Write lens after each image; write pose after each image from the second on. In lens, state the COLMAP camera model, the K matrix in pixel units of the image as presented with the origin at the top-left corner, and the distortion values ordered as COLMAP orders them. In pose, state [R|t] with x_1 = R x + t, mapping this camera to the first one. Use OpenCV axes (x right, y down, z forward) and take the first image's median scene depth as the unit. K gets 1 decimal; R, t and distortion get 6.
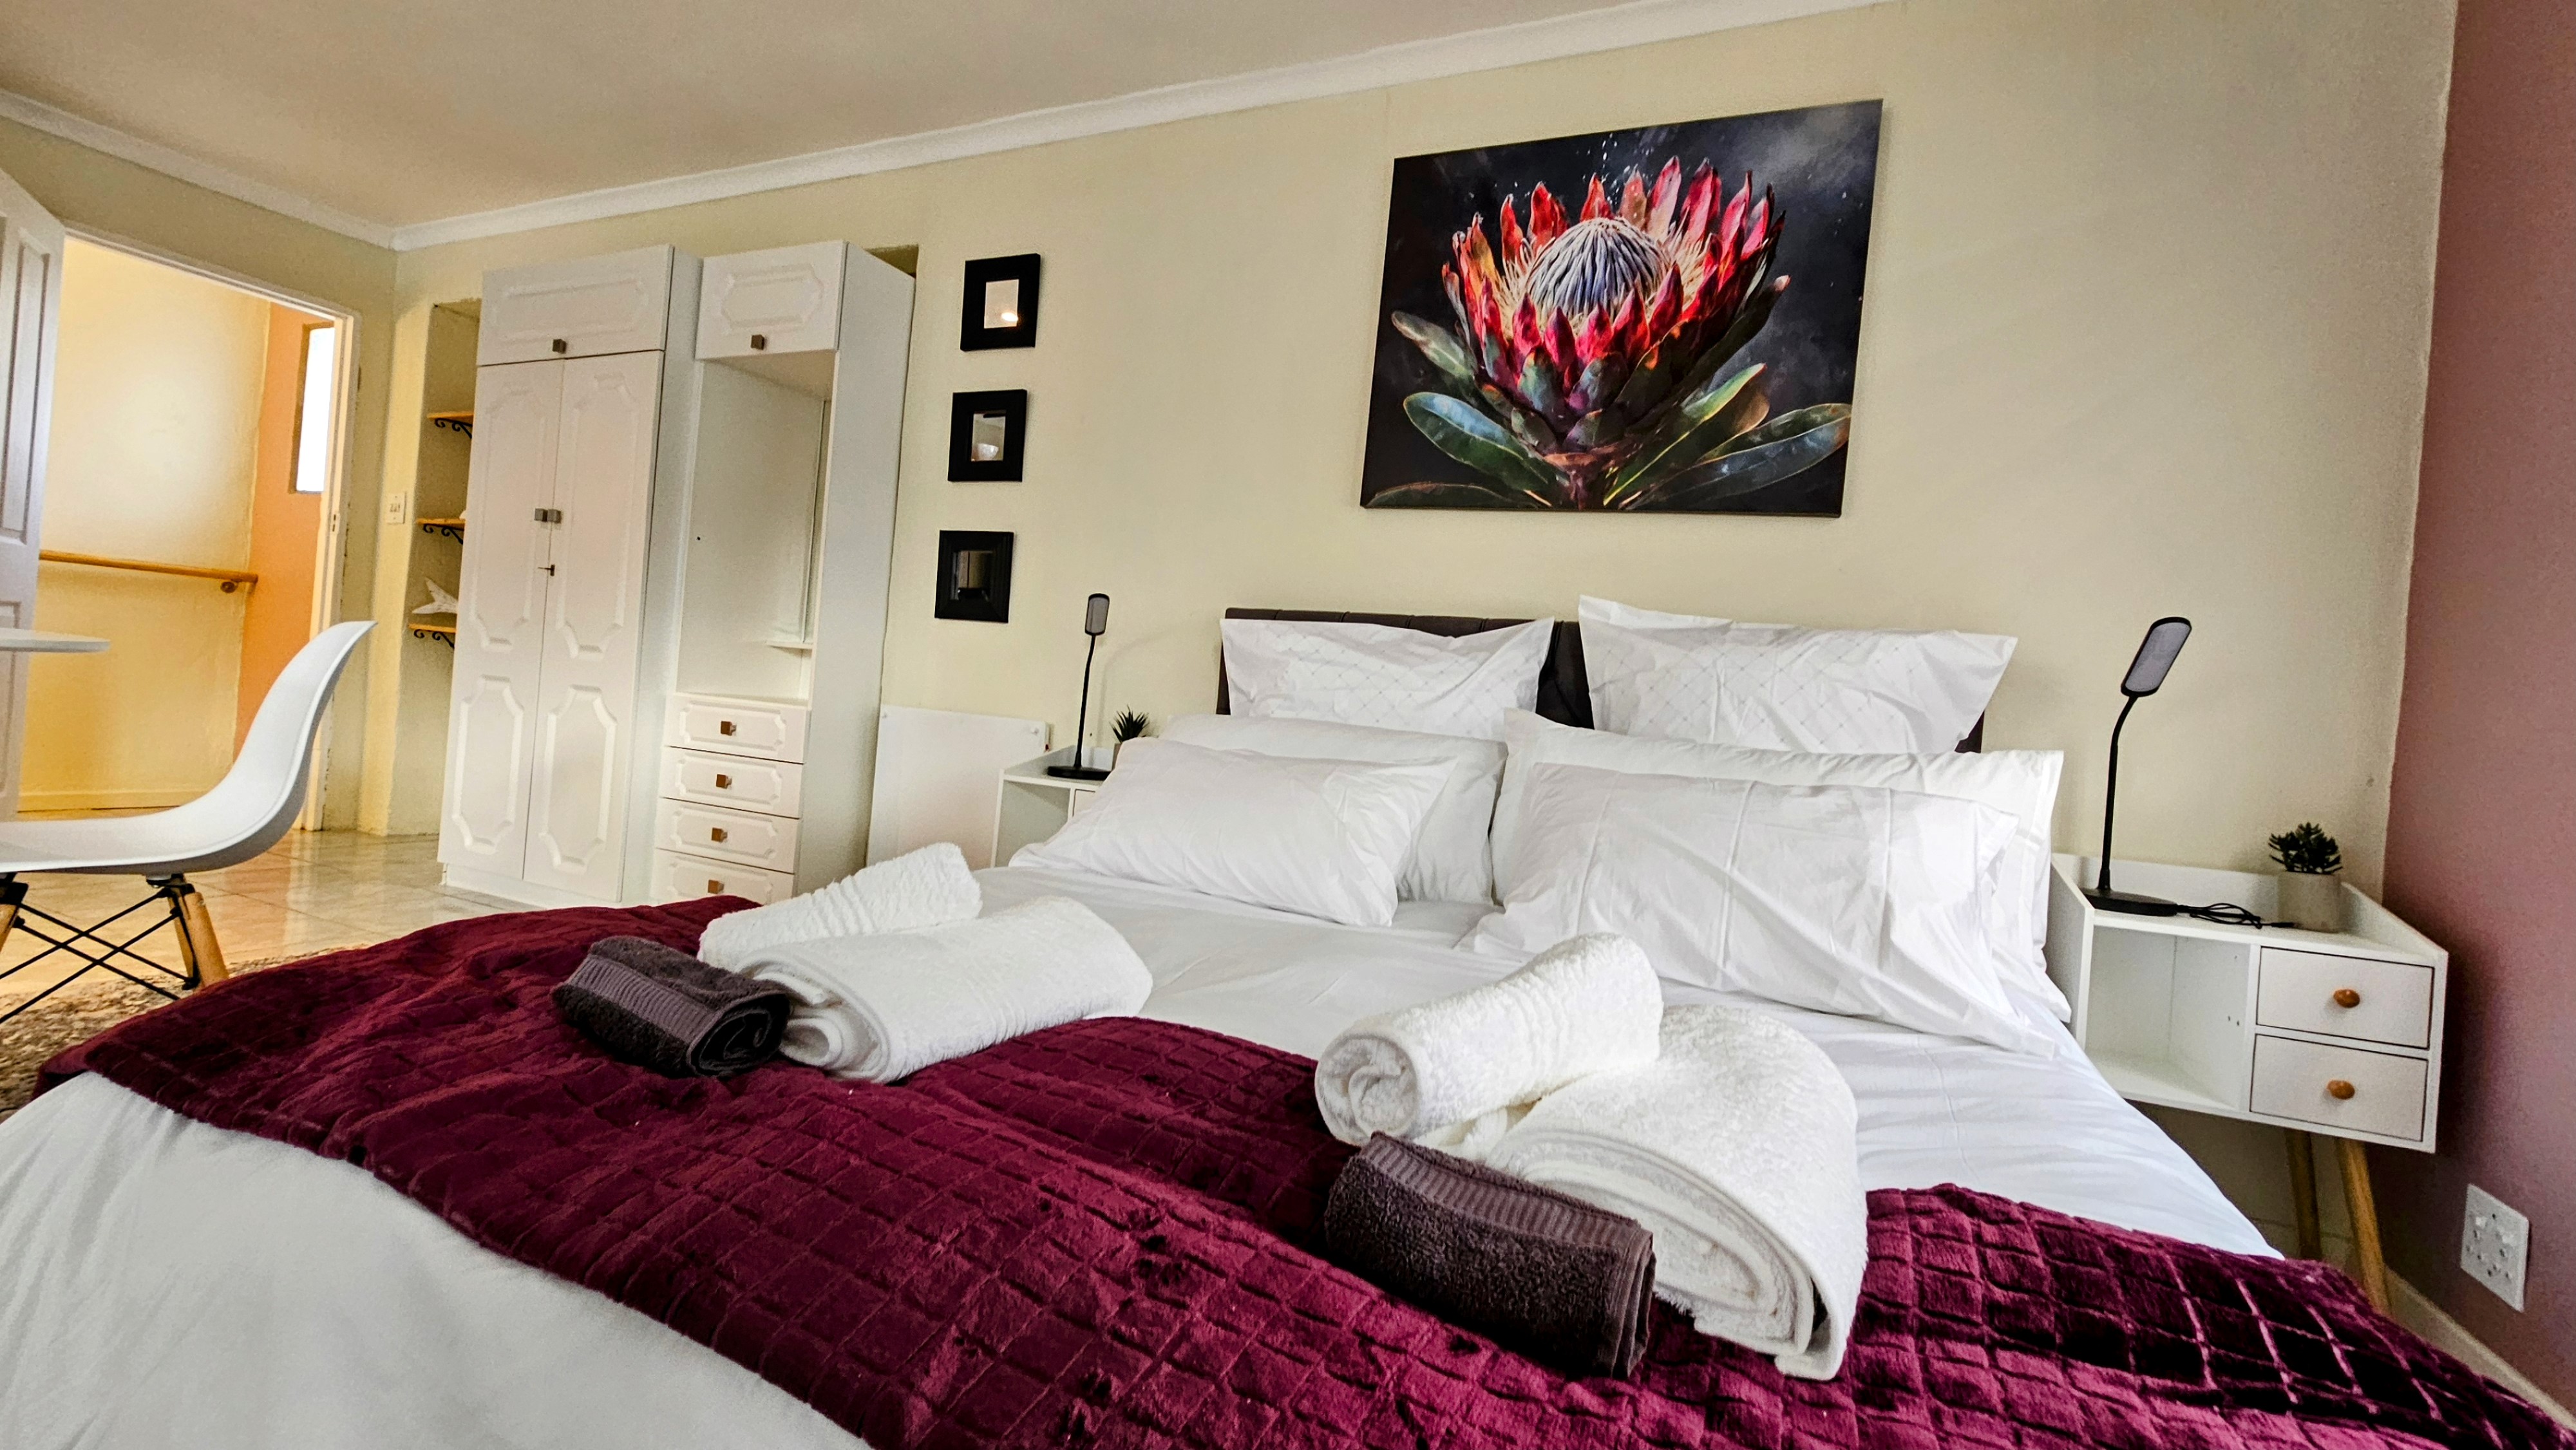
lens RADIAL K [[1047.0, 0, 1304.0], [0, 1047.0, 711.2], [0, 0, 1]] dist [-0.002711, 0.000081]
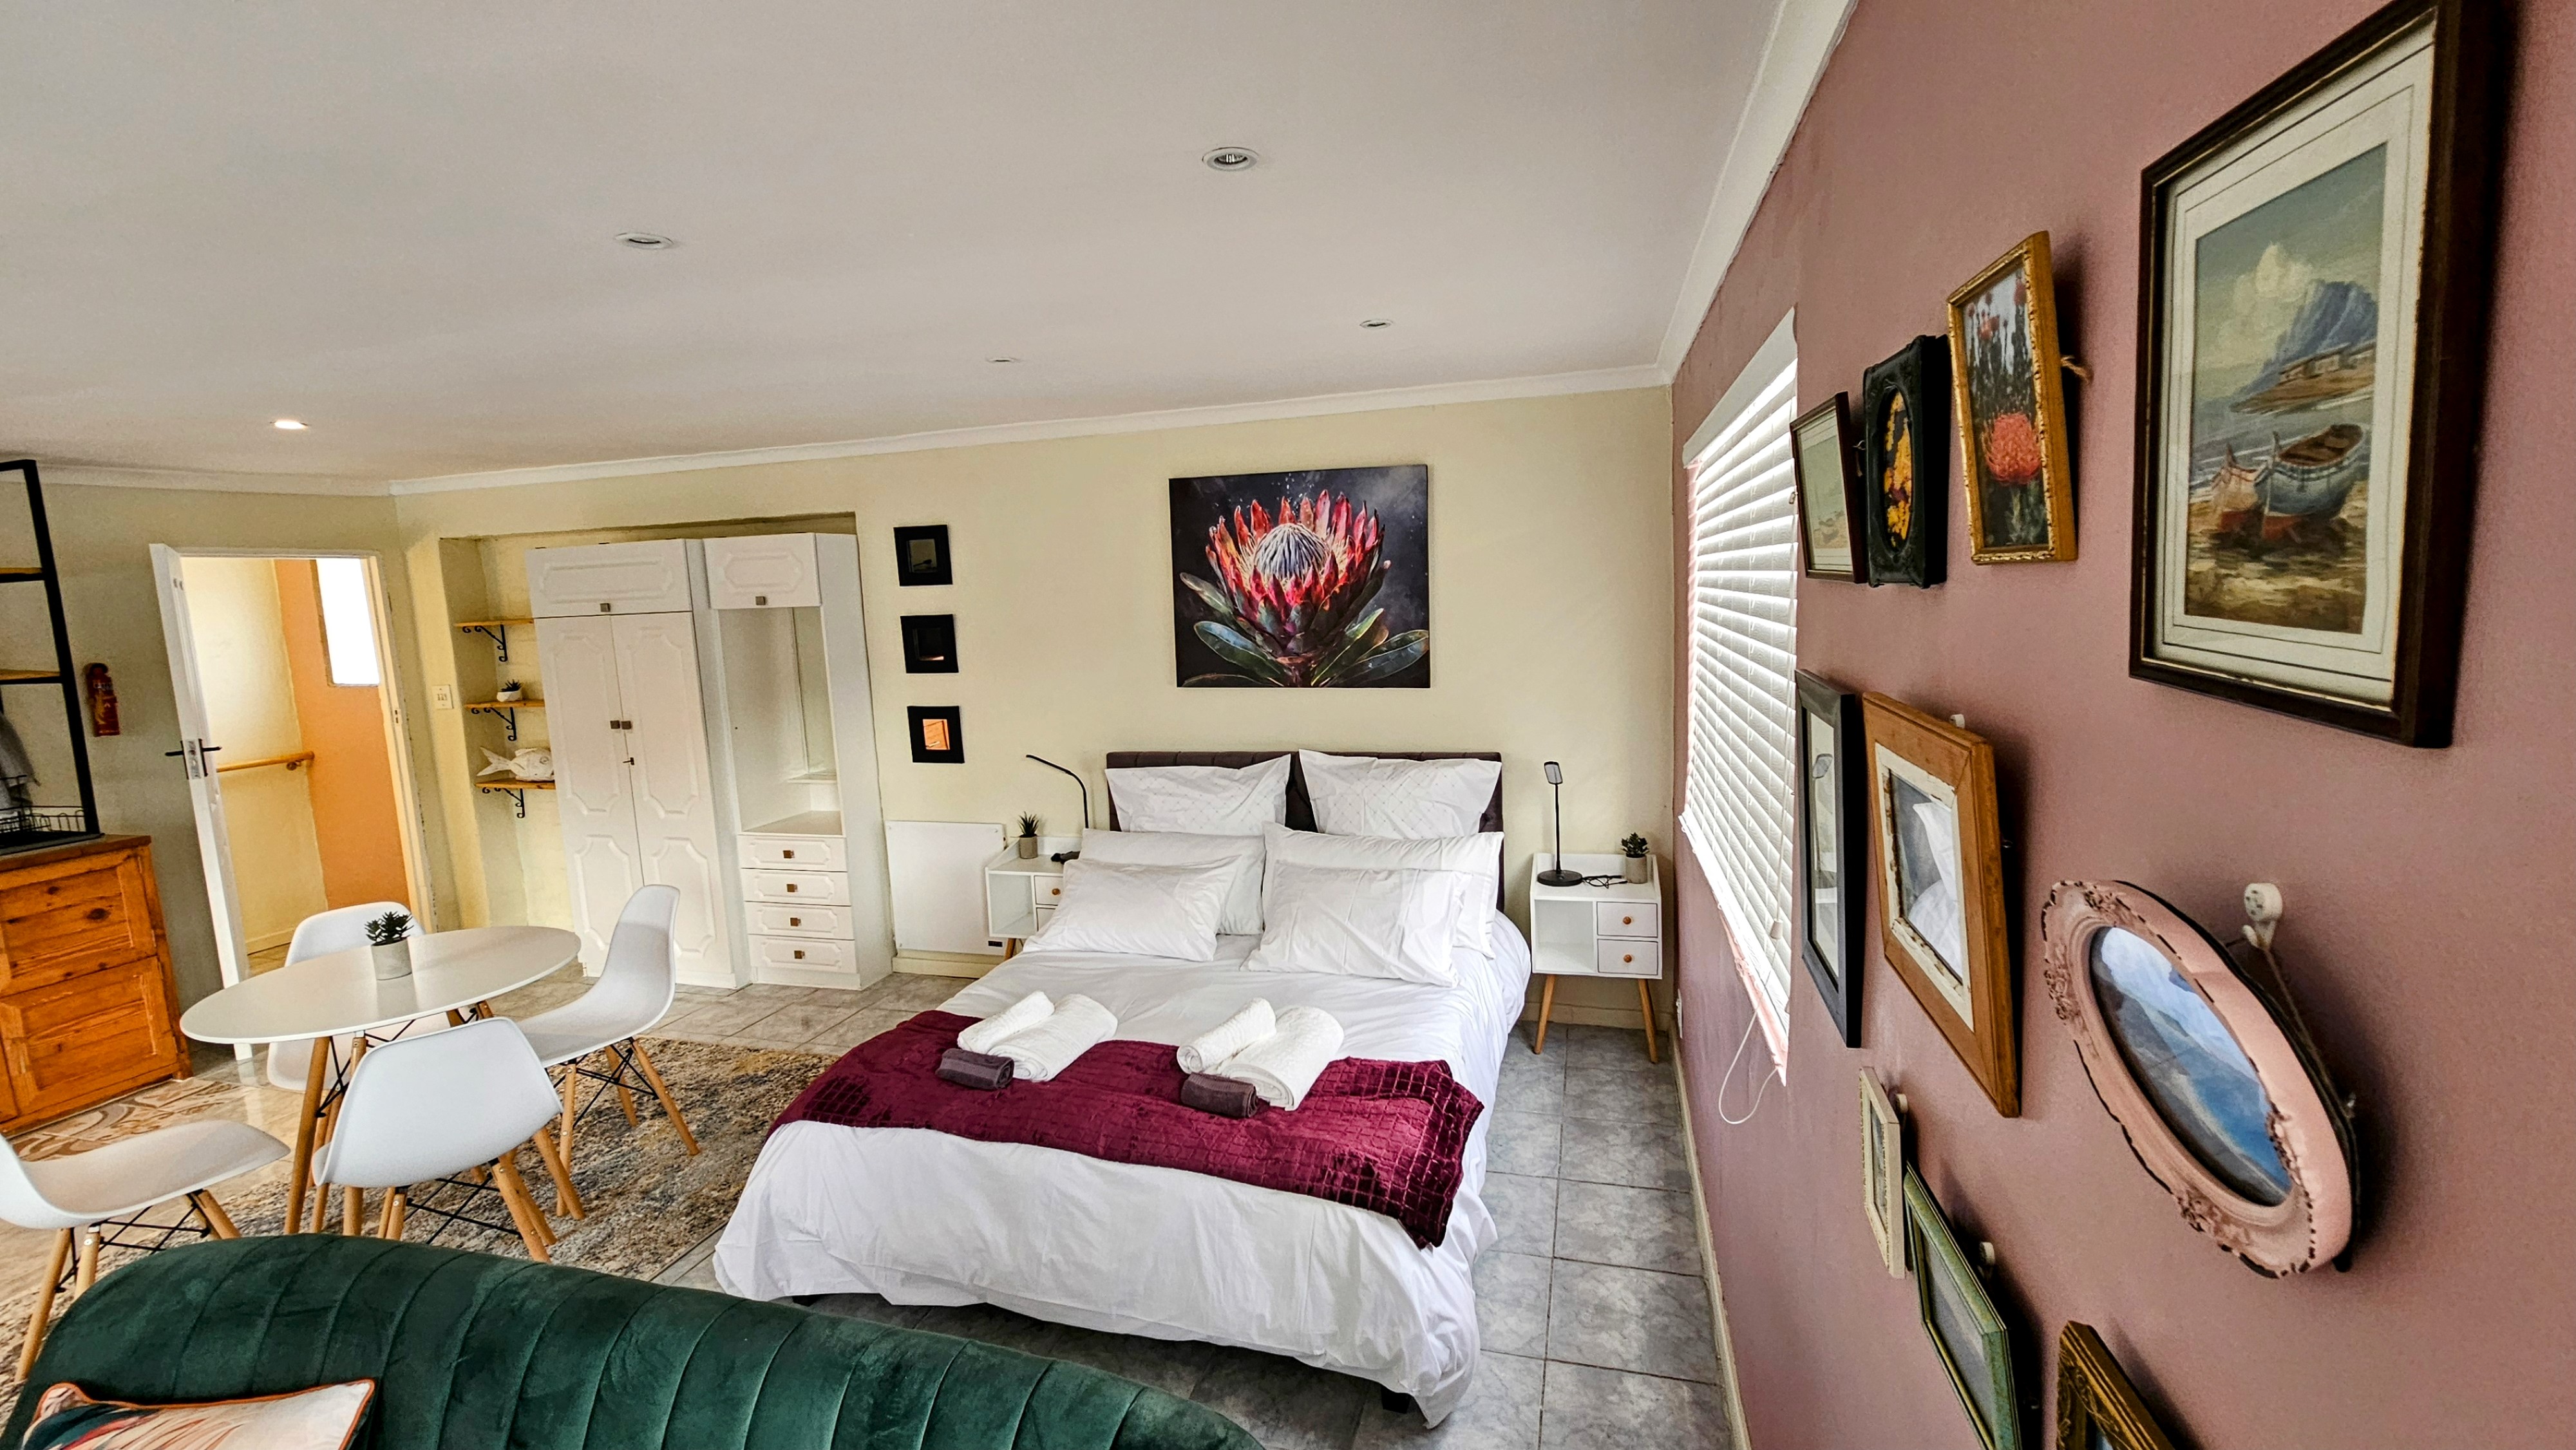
lens RADIAL K [[1047.0, 0, 1306.2], [0, 1047.0, 713.2], [0, 0, 1]] dist [-0.002711, 0.000081]
pose [[0.983447, -0.140252, 0.114724, 0.064160], [0.124850, 0.983365, 0.131929, -0.385163], [-0.131318, -0.115421, 0.984598, -0.767383]]
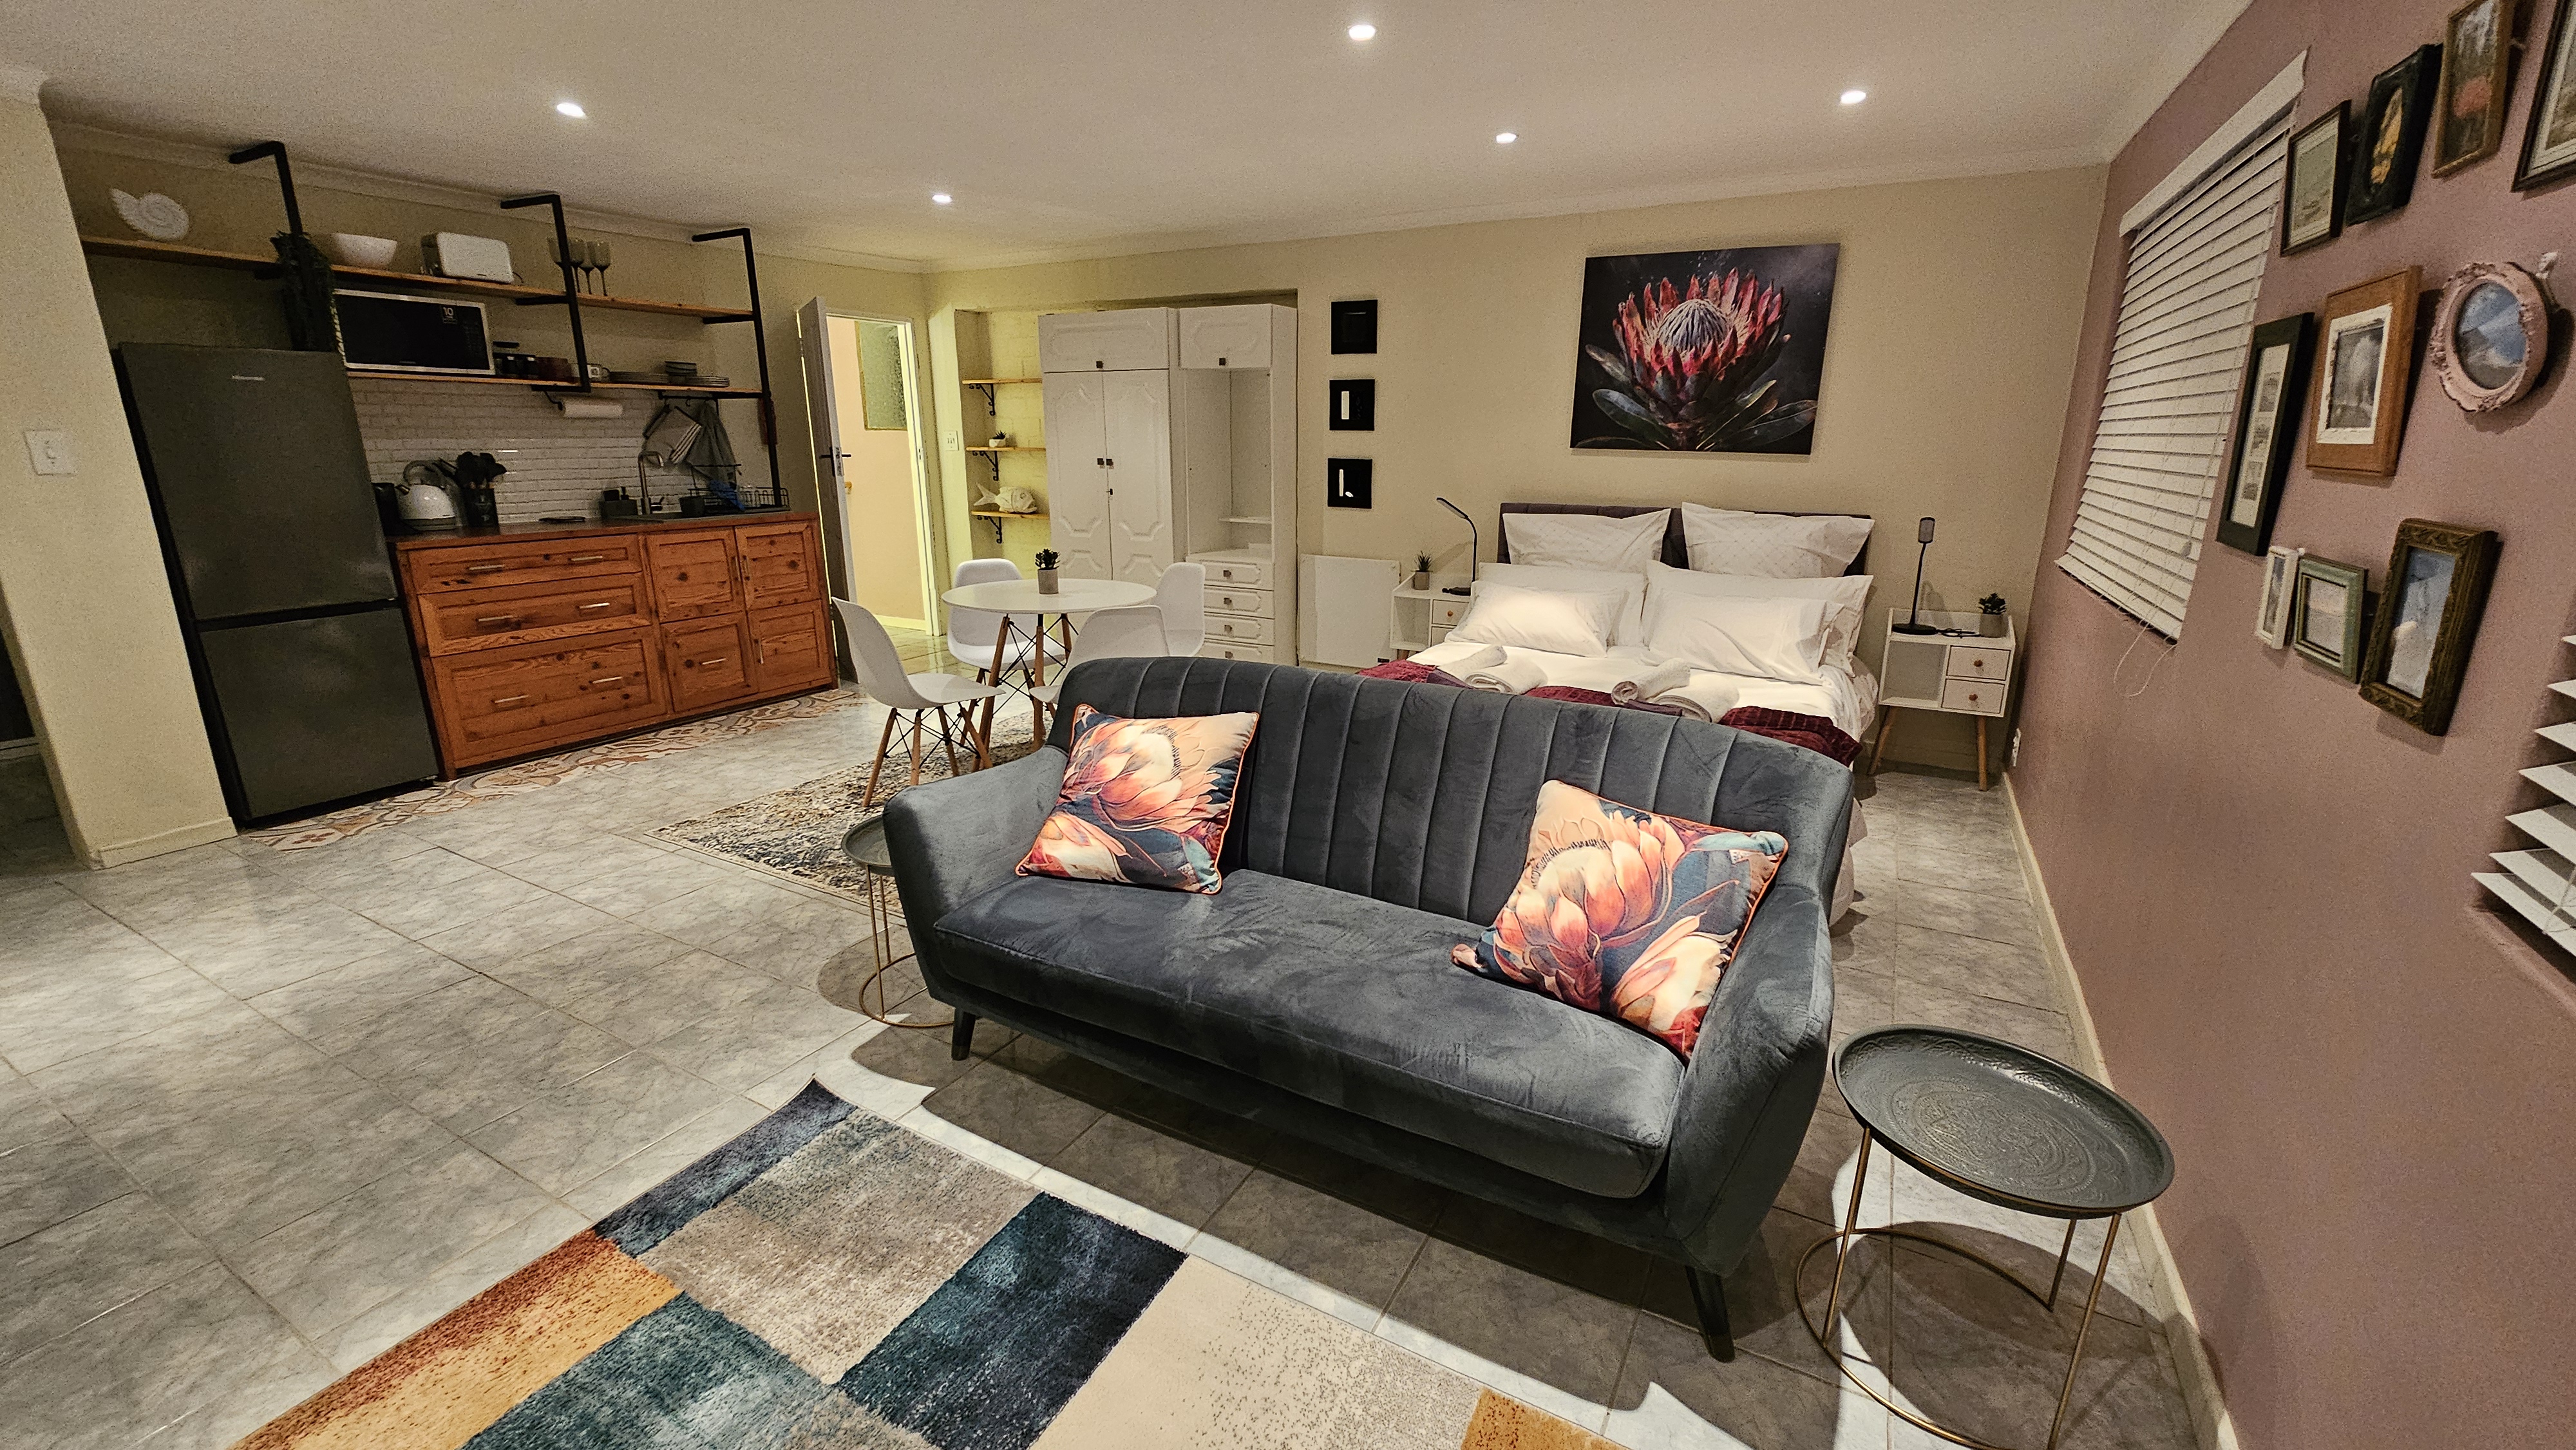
lens RADIAL K [[1047.0, 0, 1303.7], [0, 1047.0, 711.3], [0, 0, 1]] dist [-0.002711, 0.000081]
pose [[0.991695, -0.051347, -0.117915, -0.257918], [0.079488, 0.965469, 0.248094, -0.268394], [0.101104, -0.255406, 0.961533, -1.167730]]
